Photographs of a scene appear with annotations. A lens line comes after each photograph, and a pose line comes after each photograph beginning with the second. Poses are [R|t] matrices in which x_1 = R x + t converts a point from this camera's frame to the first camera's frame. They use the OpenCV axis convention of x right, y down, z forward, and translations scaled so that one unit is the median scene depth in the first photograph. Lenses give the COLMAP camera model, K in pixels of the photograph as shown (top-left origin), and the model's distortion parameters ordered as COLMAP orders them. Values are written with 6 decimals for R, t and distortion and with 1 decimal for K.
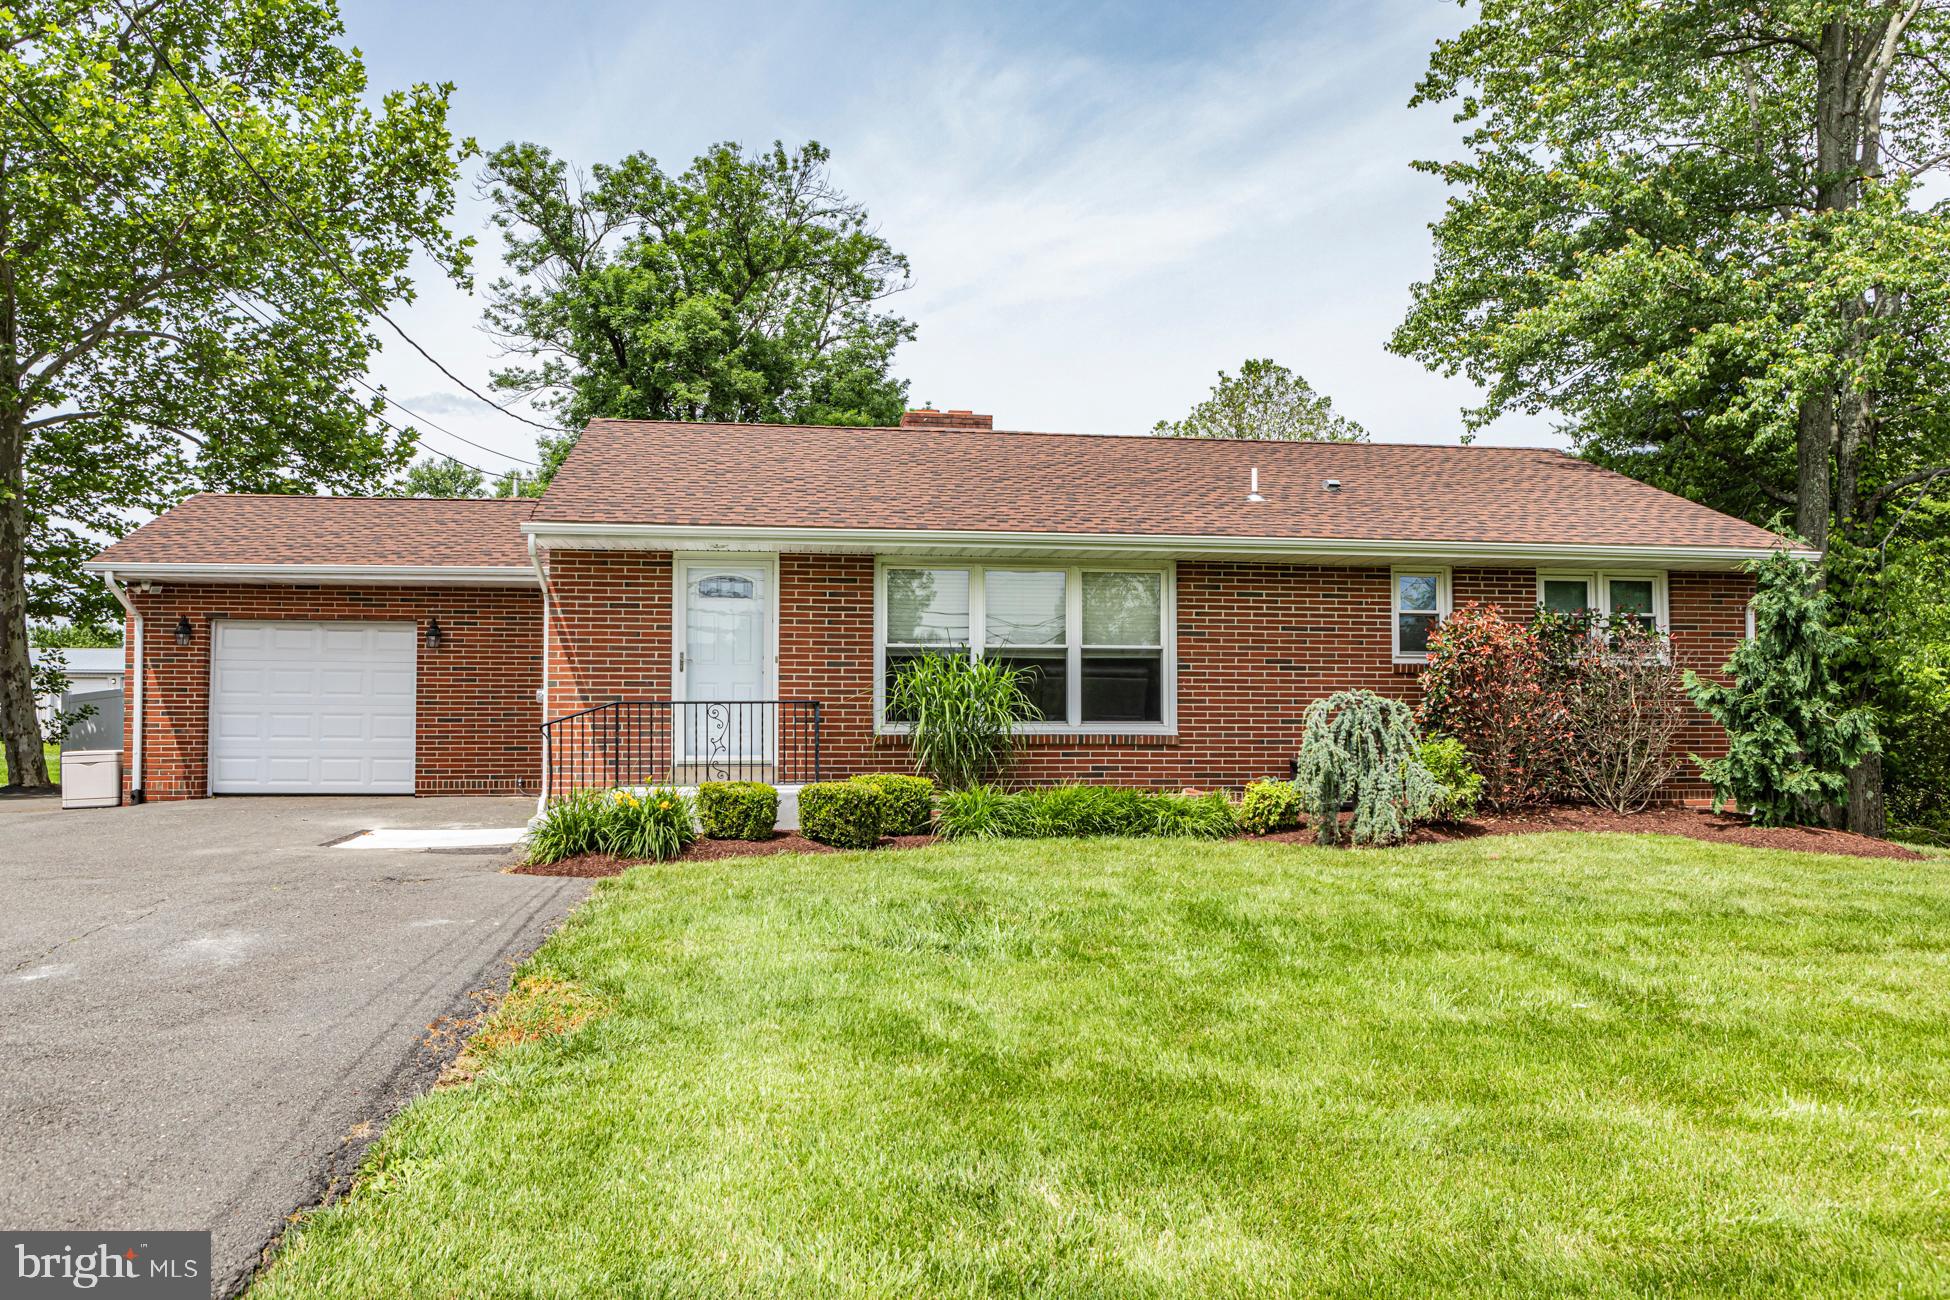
lens RADIAL K [[1395.5, 0, 978.6], [0, 1395.5, 659.1], [0, 0, 1]] dist [-0.025062, 0.006201]
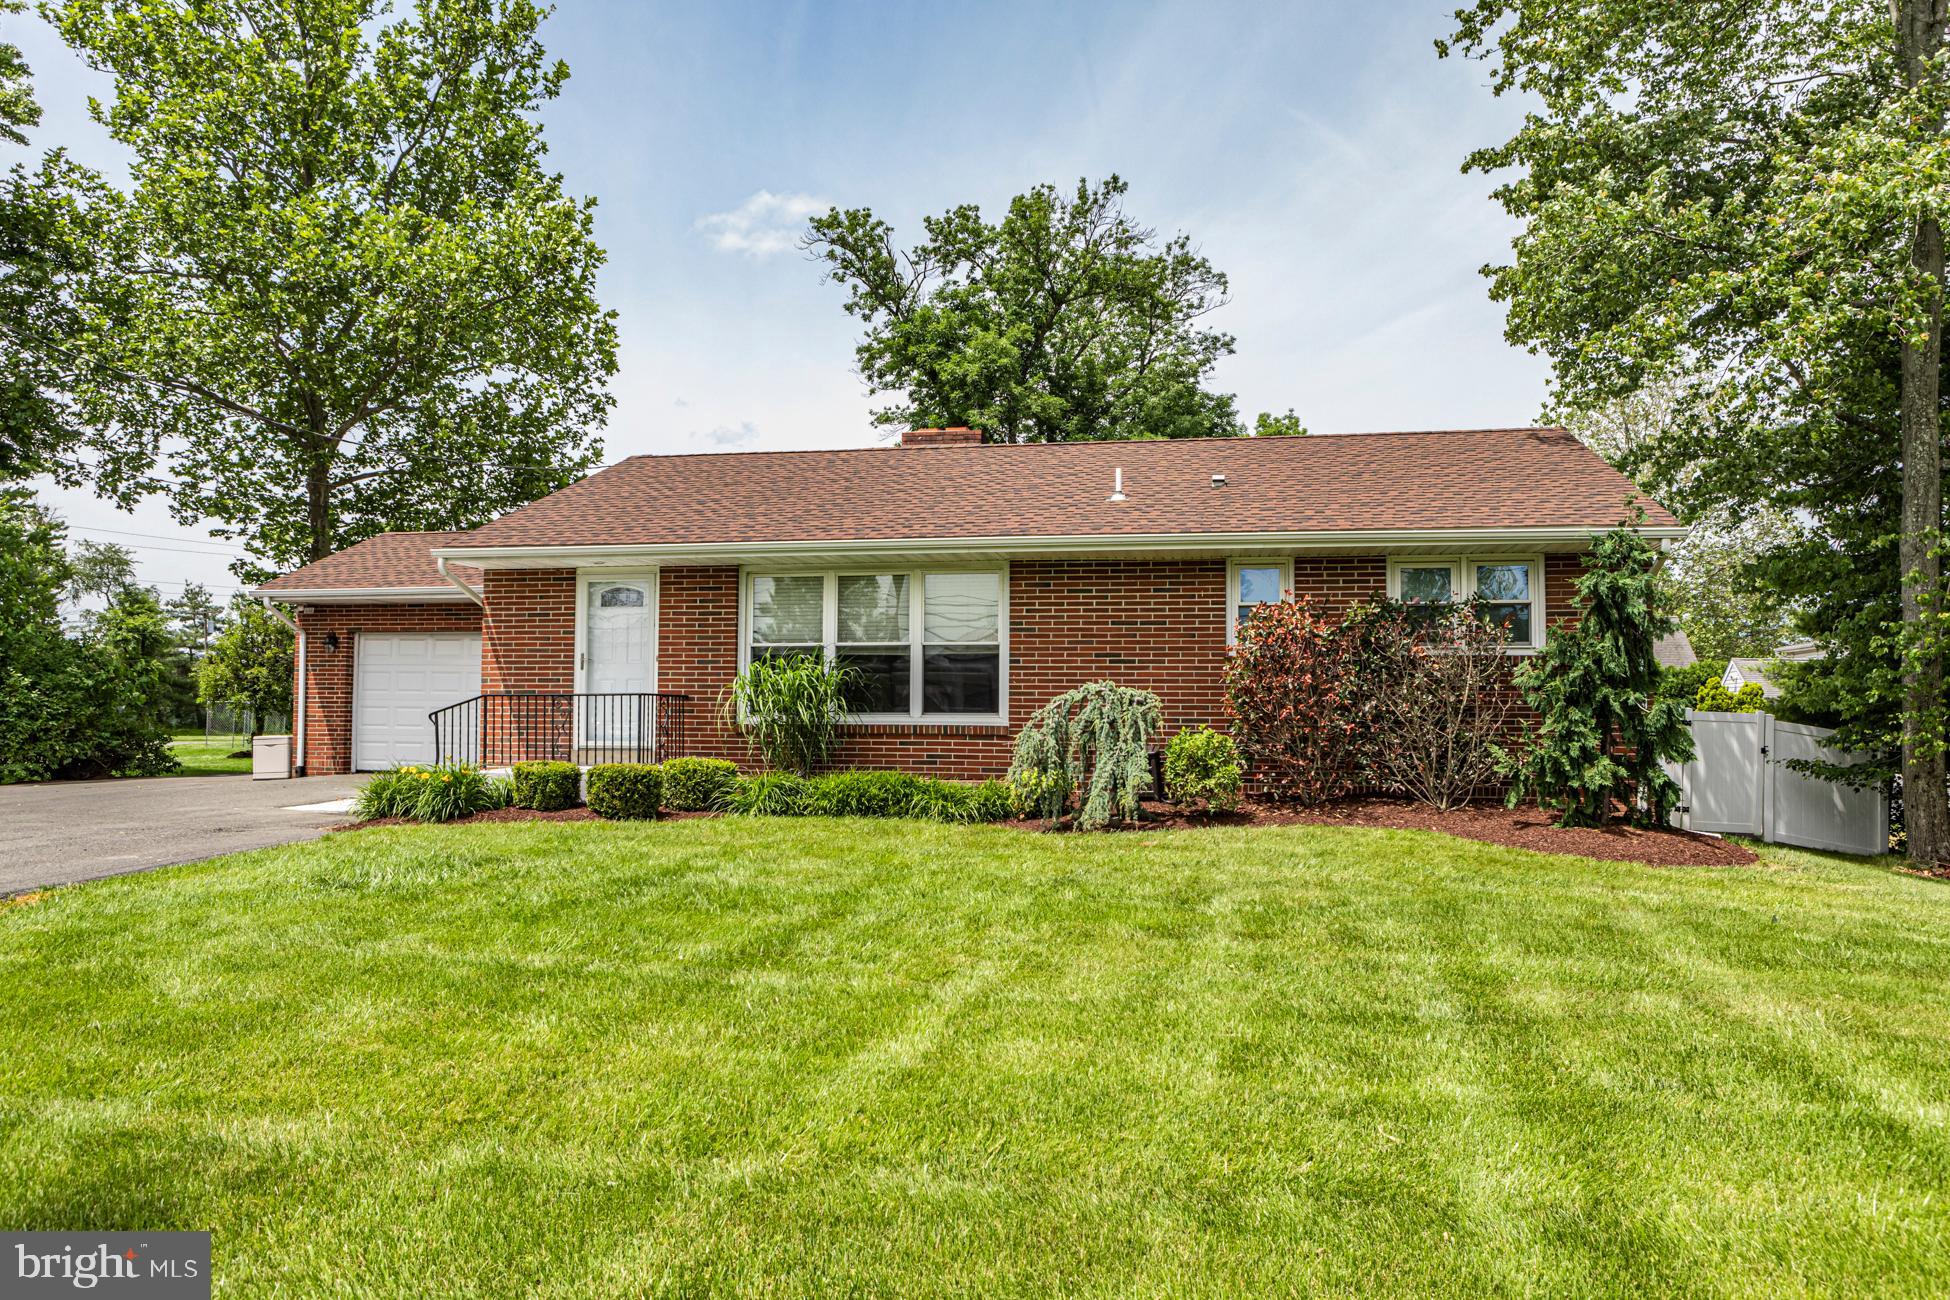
lens RADIAL K [[1340.8, 0, 987.8], [0, 1340.8, 649.2], [0, 0, 1]] dist [-0.049276, 0.005105]
pose [[0.951384, -0.013716, -0.307703, 0.378957], [0.010063, 0.999859, -0.013454, 0.008549], [0.307844, 0.009703, 0.951387, 0.026162]]
